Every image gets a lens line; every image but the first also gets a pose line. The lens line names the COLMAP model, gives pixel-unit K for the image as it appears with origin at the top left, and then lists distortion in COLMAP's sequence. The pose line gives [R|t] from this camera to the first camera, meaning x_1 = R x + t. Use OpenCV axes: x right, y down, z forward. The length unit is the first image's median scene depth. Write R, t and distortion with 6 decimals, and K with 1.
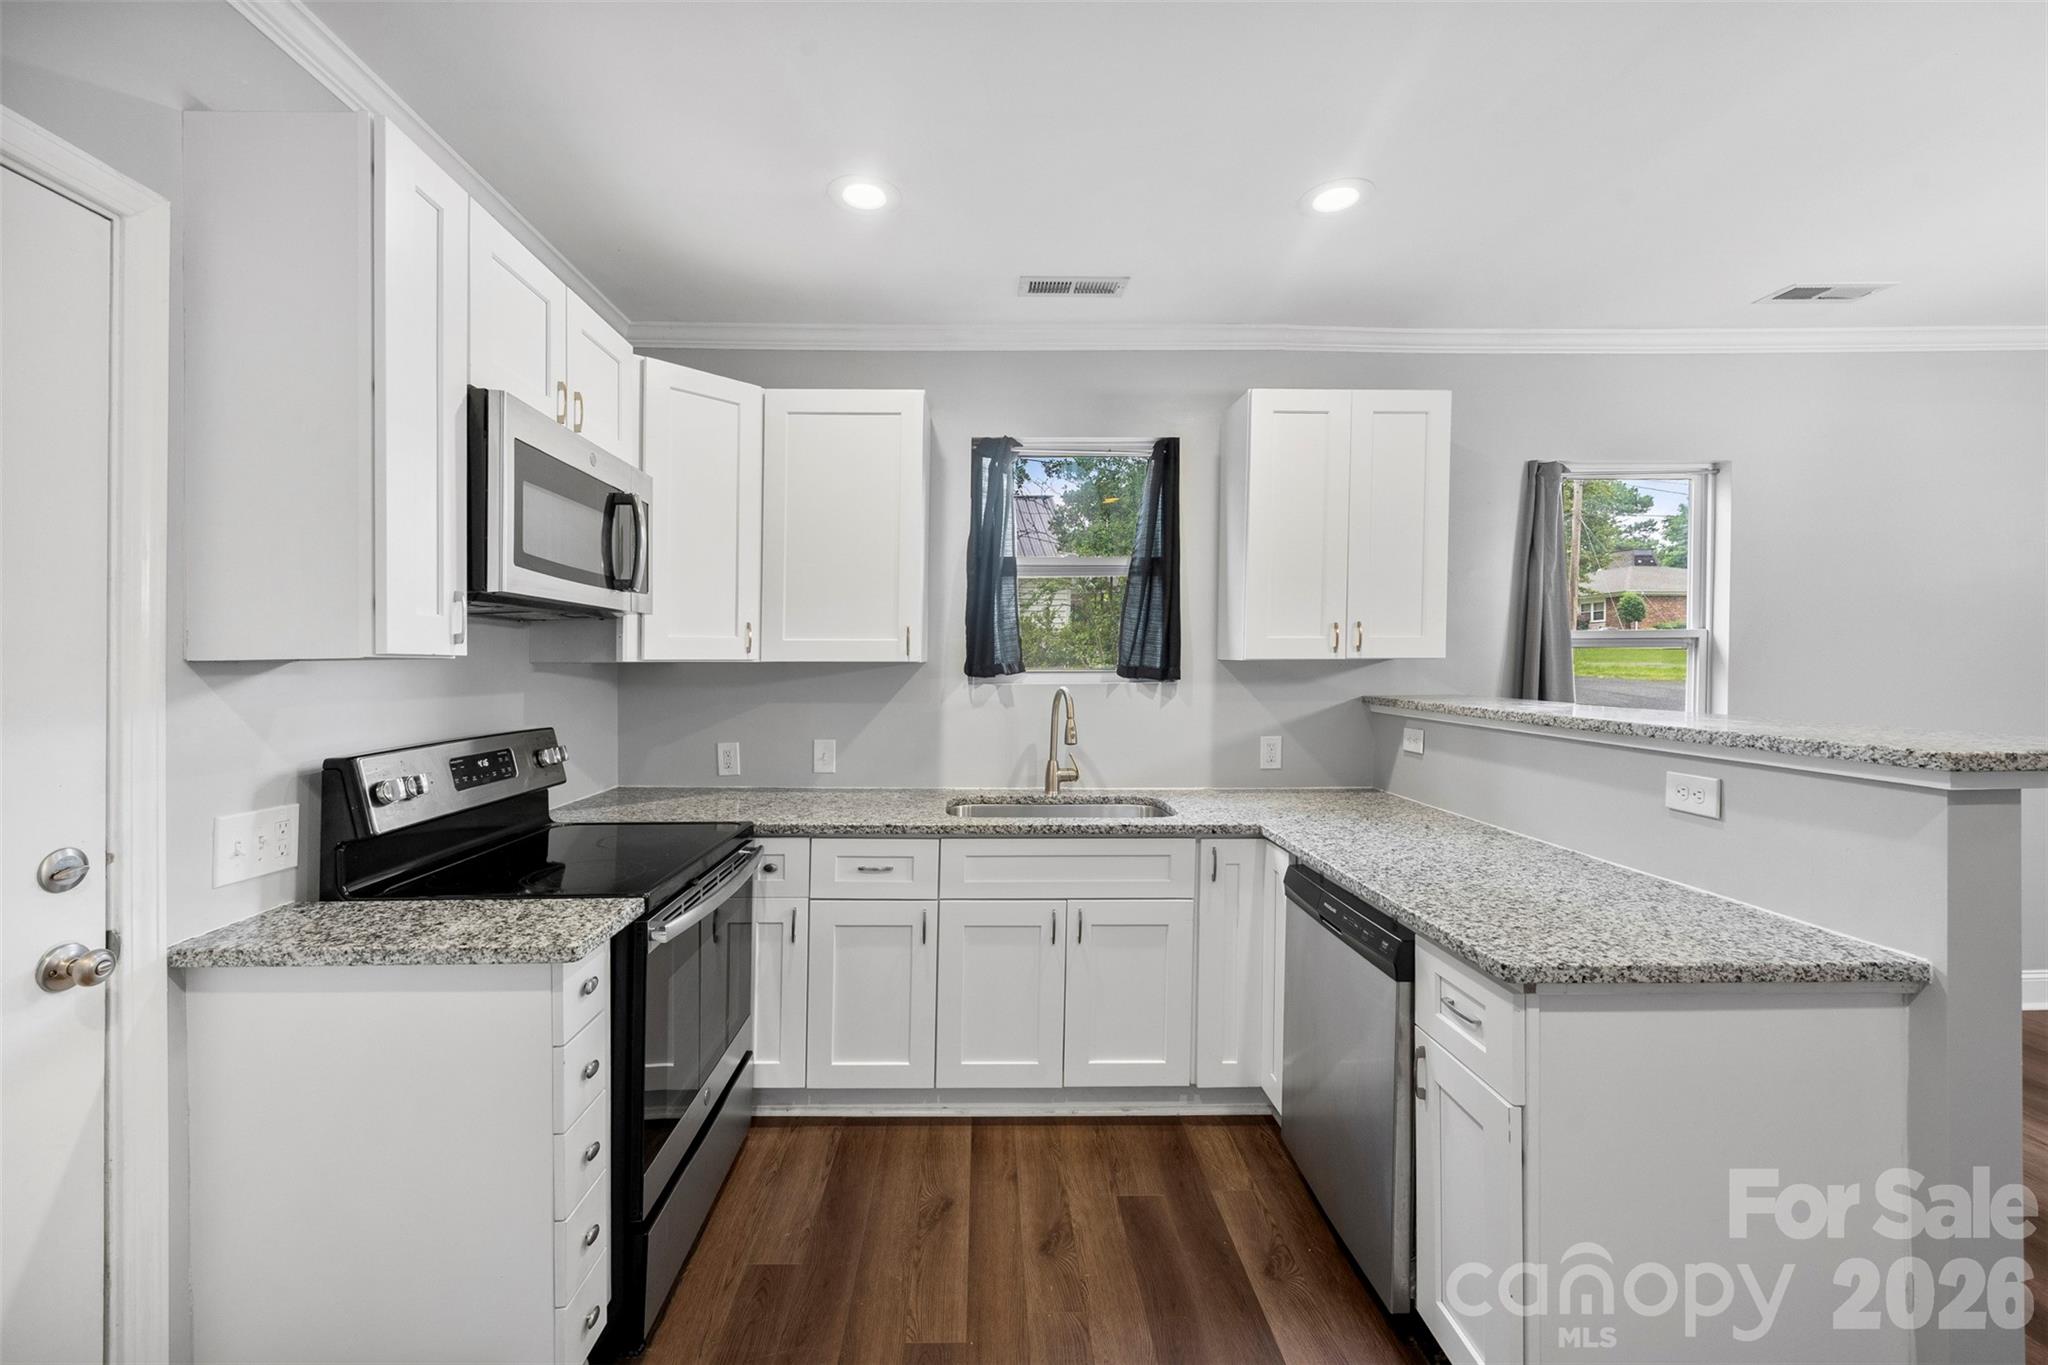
lens RADIAL K [[799.2, 0, 993.7], [0, 799.2, 662.8], [0, 0, 1]] dist [-0.002206, -0.000045]
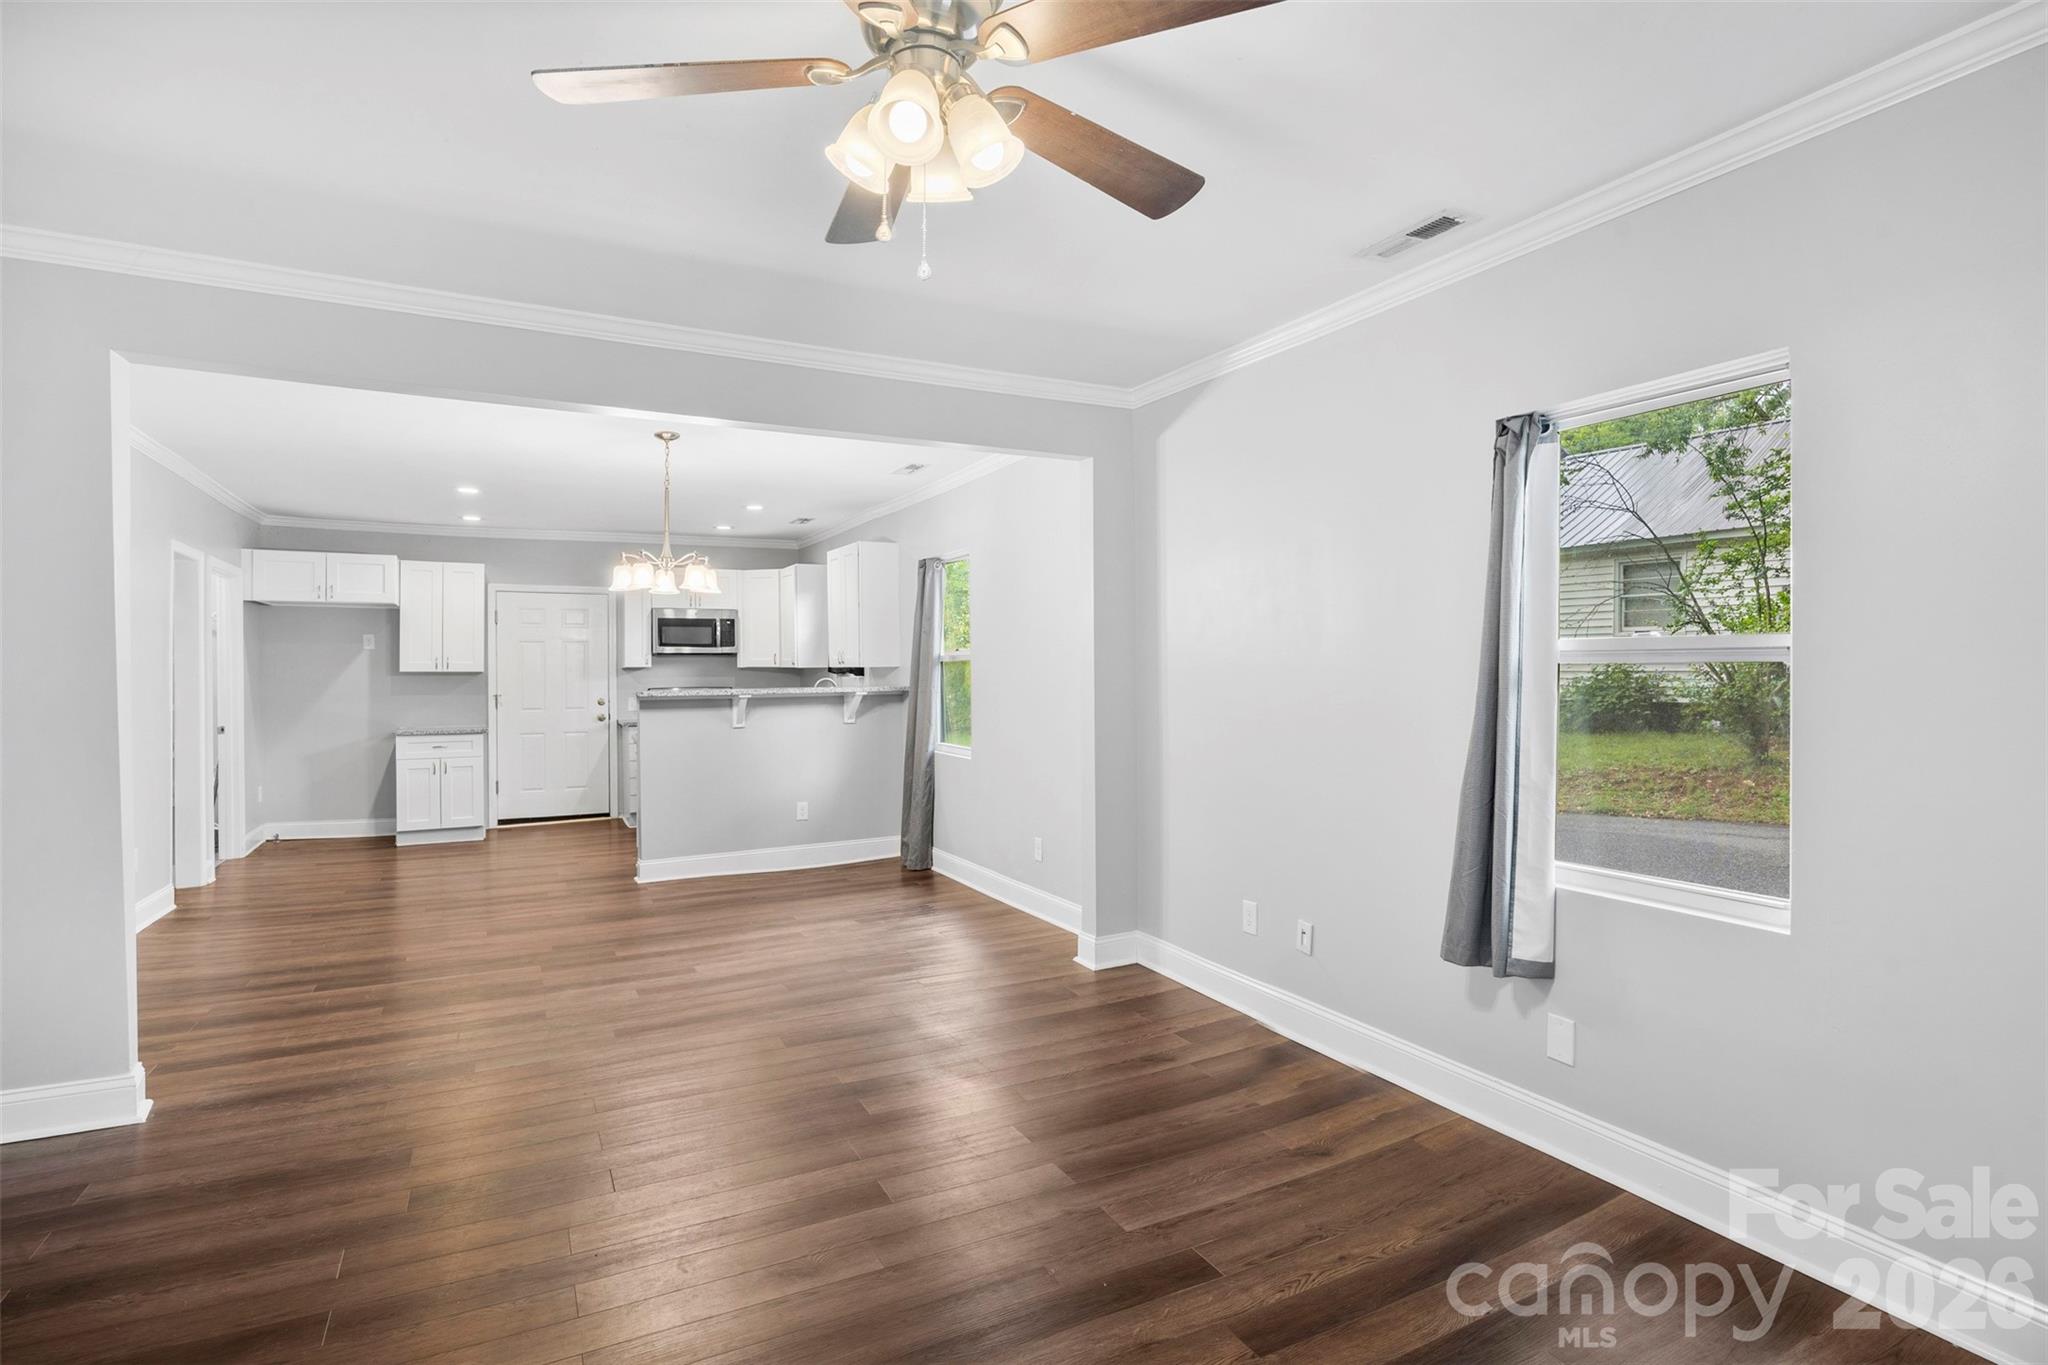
lens RADIAL K [[1018.9, 0, 1035.2], [0, 1018.9, 675.1], [0, 0, 1]] dist [-0.003590, -0.000650]
pose [[0.445802, 0.012026, -0.895051, 3.708513], [0.006608, 0.999838, 0.016725, -0.031120], [0.895107, -0.013370, 0.445651, 0.239591]]
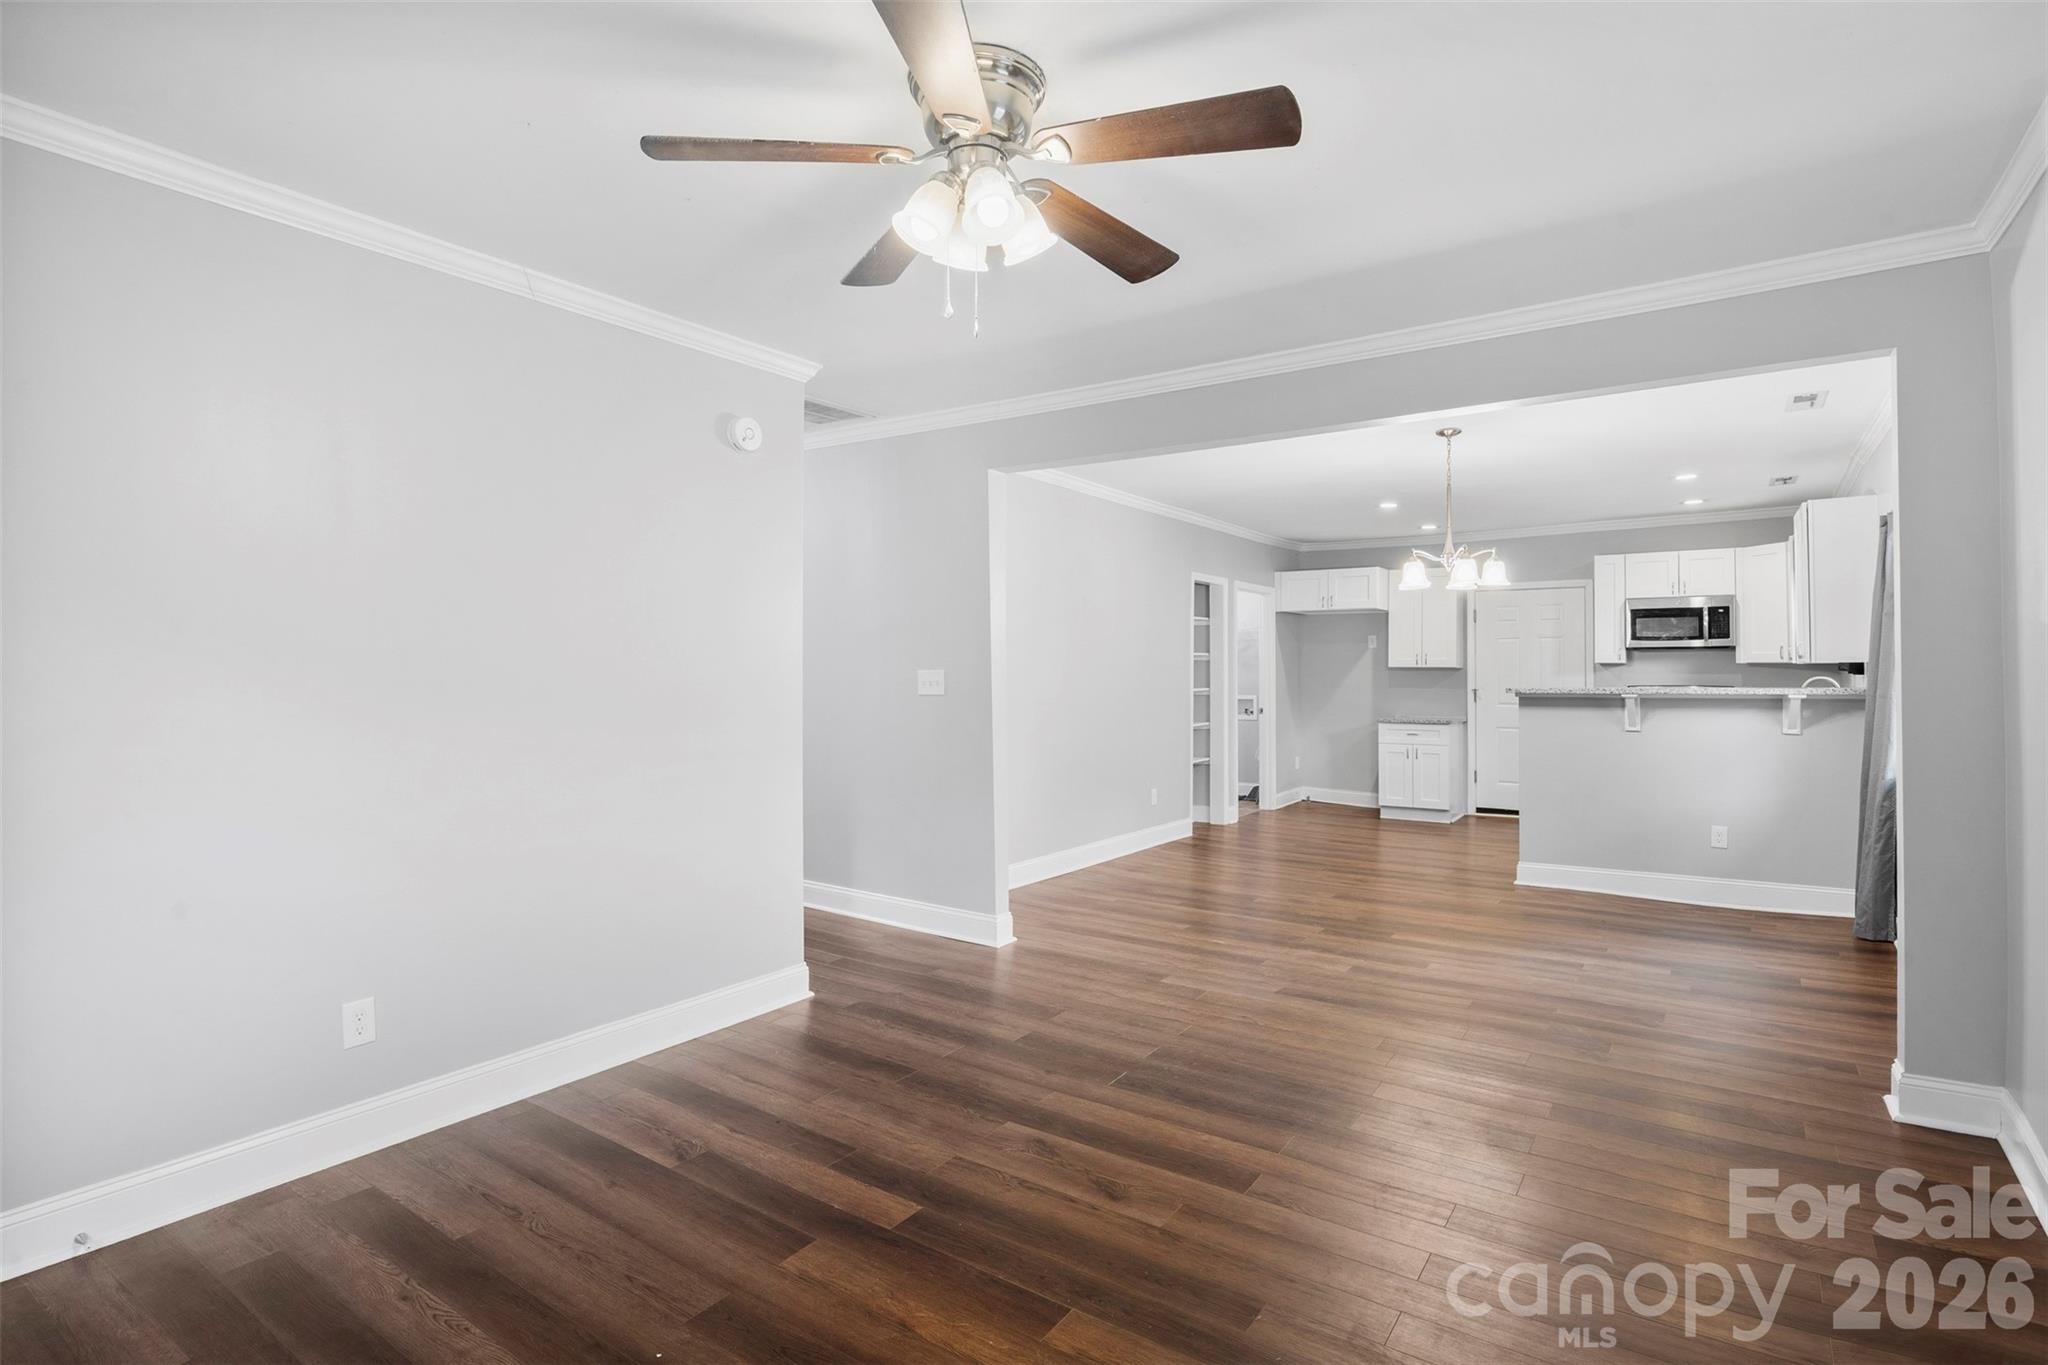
lens RADIAL K [[1021.5, 0, 1036.3], [0, 1021.5, 657.9], [0, 0, 1]] dist [-0.006901, -0.001219]
pose [[-0.581484, 0.000960, -0.813557, 3.696320], [0.011627, 0.999907, -0.007130, -0.021918], [0.813475, -0.013605, -0.581441, 1.063281]]
